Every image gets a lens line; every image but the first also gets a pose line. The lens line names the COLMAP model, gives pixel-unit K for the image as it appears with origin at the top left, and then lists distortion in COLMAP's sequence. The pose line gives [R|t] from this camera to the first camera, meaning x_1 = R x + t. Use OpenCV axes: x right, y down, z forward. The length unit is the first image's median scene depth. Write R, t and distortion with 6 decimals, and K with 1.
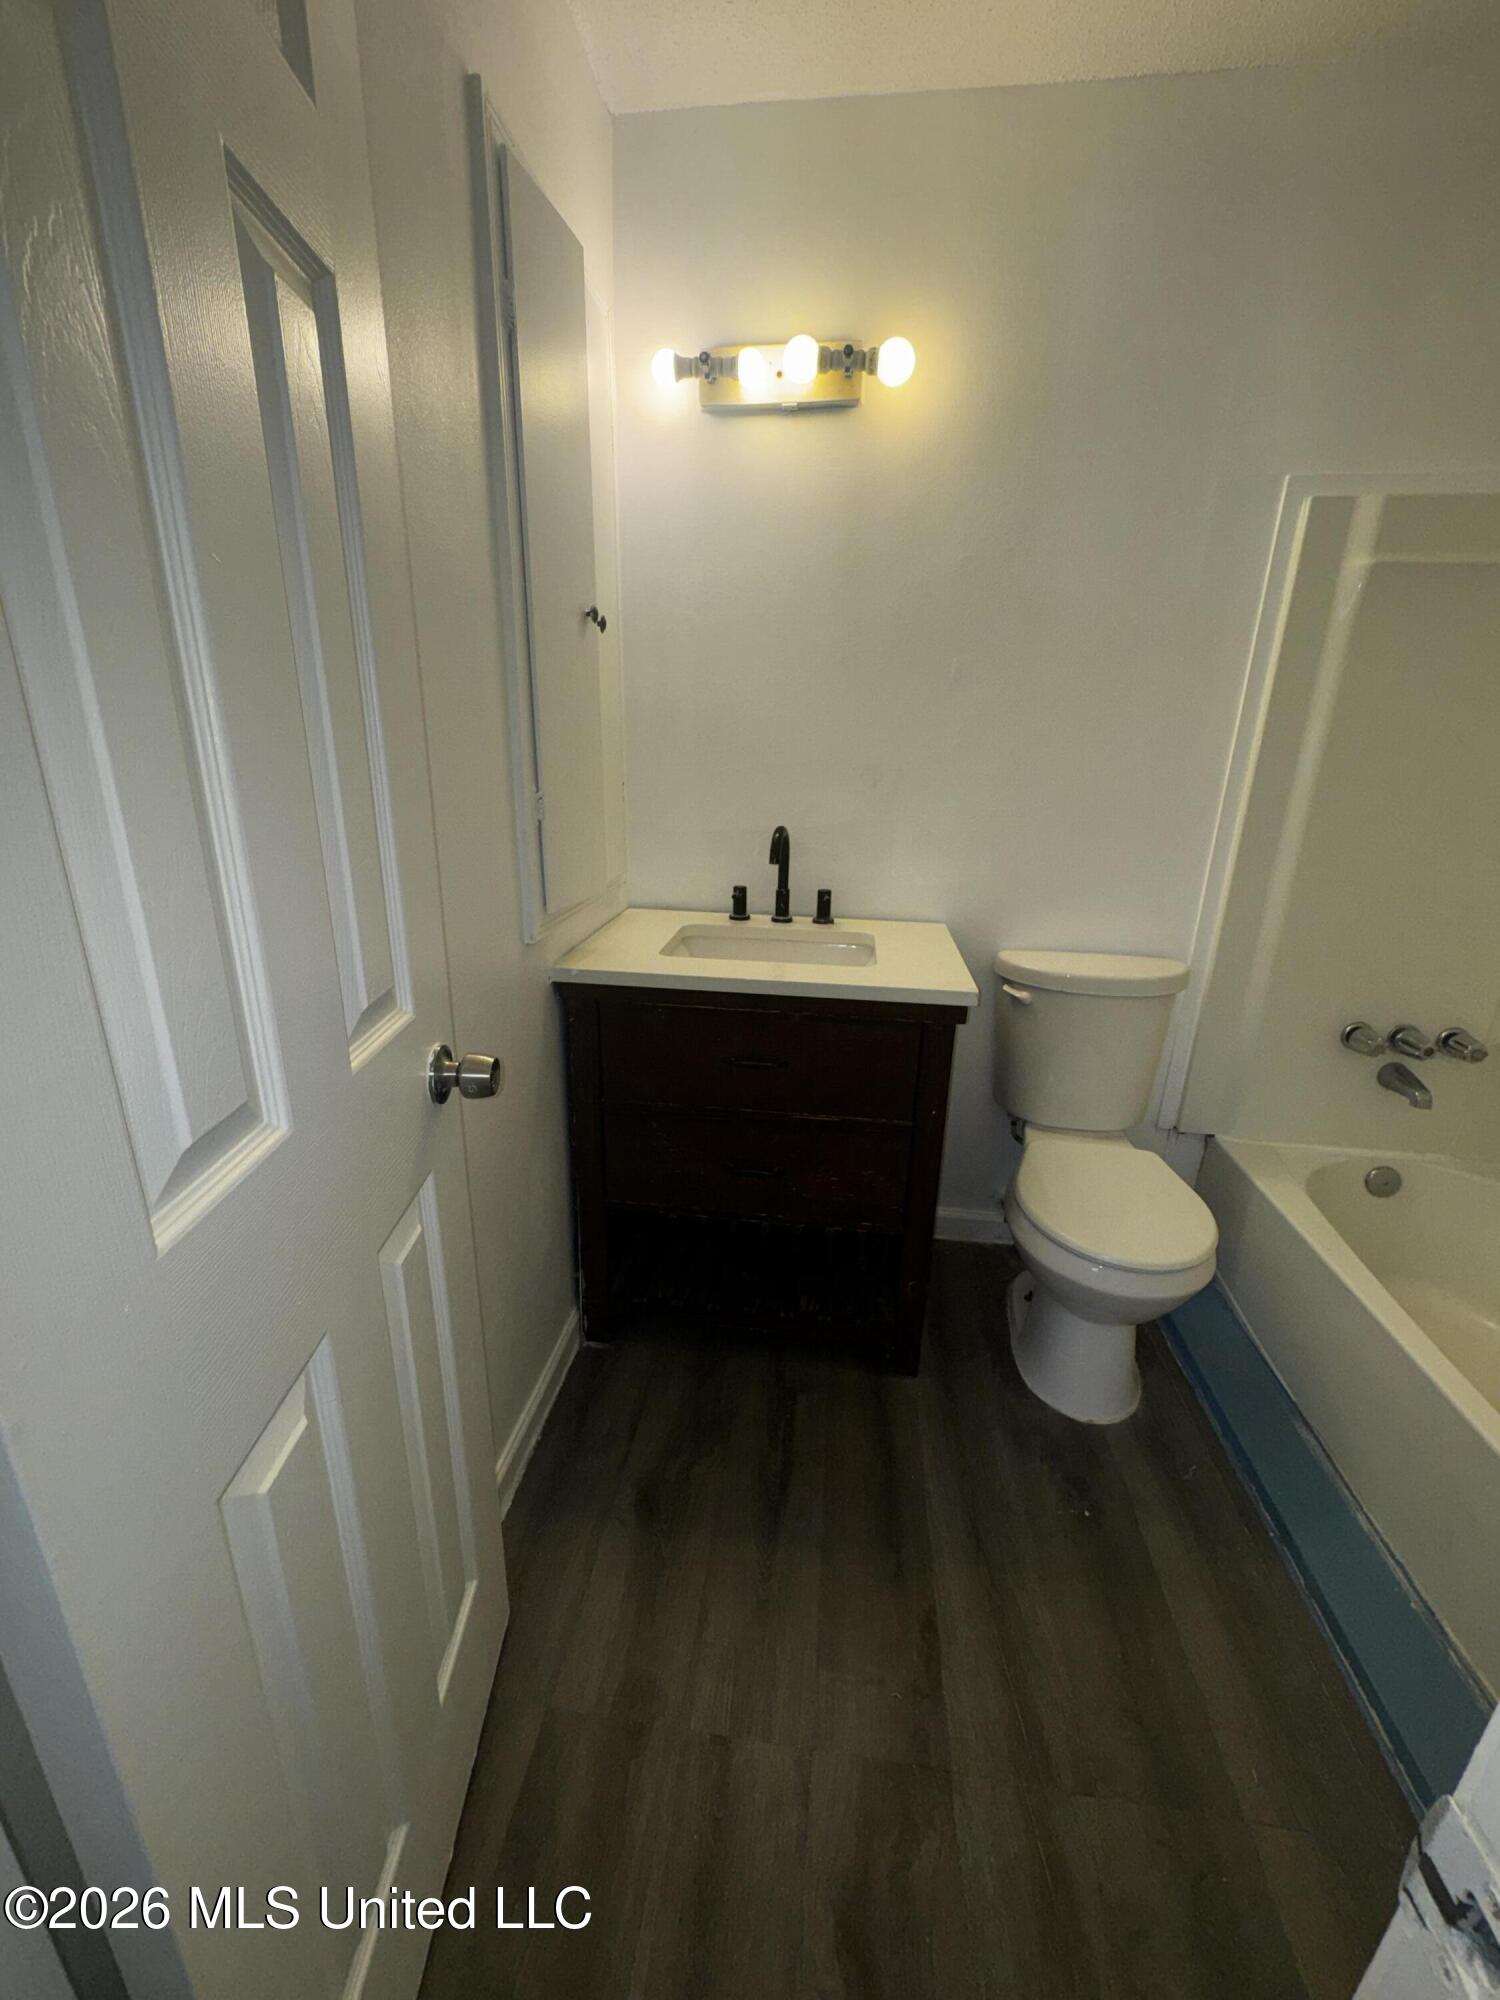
lens RADIAL K [[796.9, 0, 749.8], [0, 796.9, 997.2], [0, 0, 1]] dist [-0.001765, -0.000105]
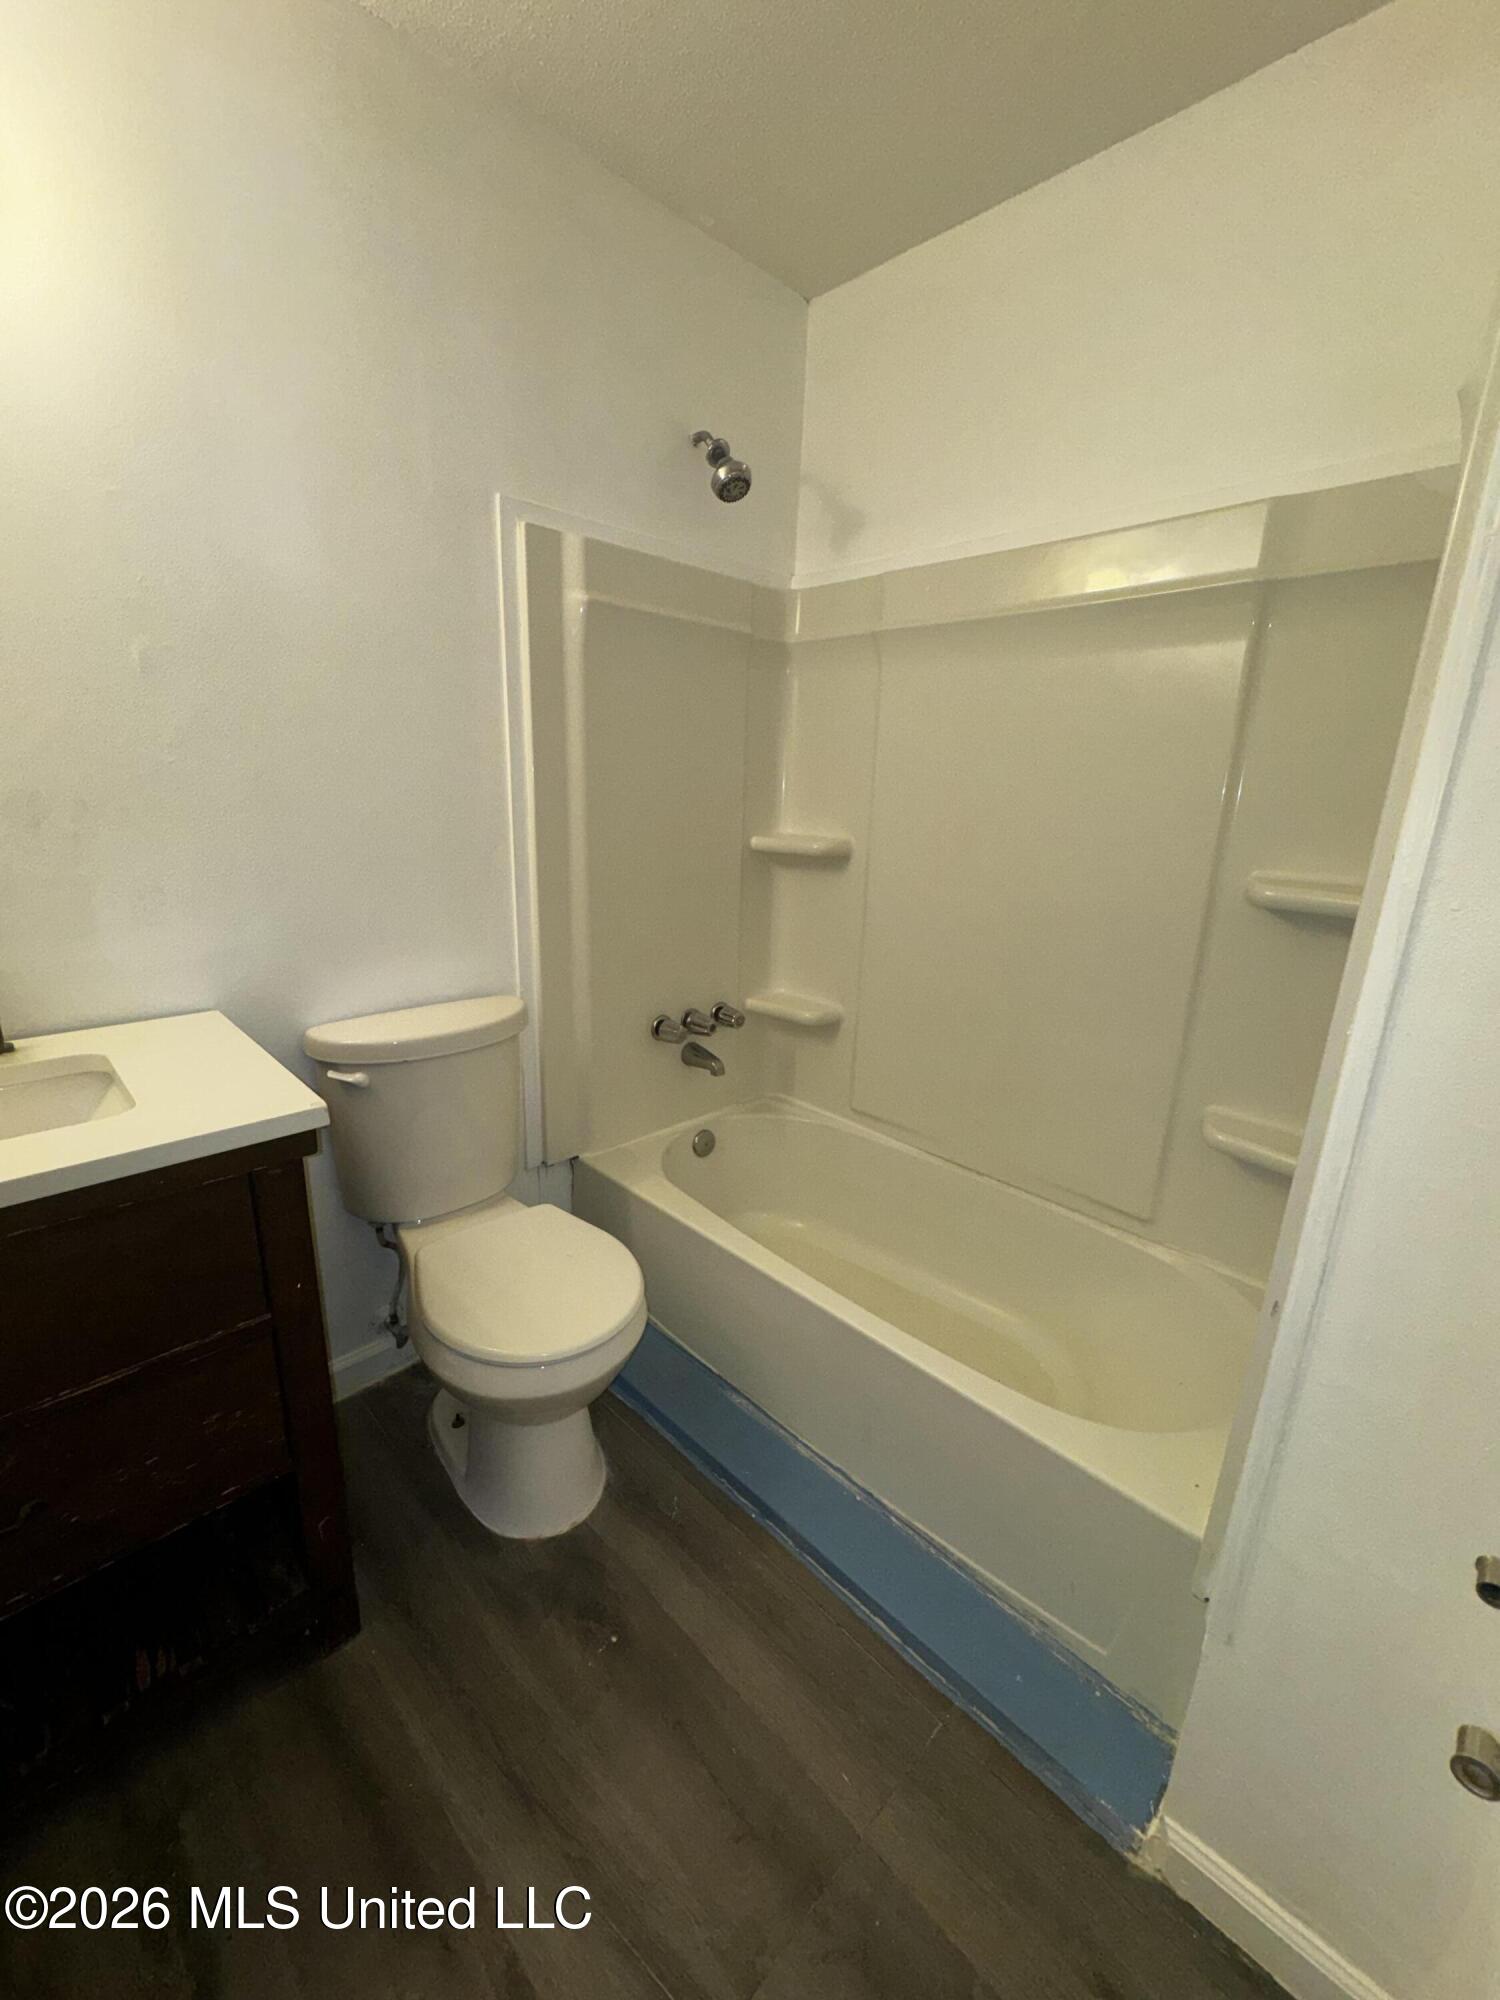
lens RADIAL K [[796.9, 0, 749.8], [0, 796.9, 997.2], [0, 0, 1]] dist [-0.001765, -0.000105]
pose [[0.617538, -0.206433, 0.758967, -0.001902], [0.227937, 0.970506, 0.078508, -0.055233], [-0.752789, 0.124515, 0.646378, 0.185214]]
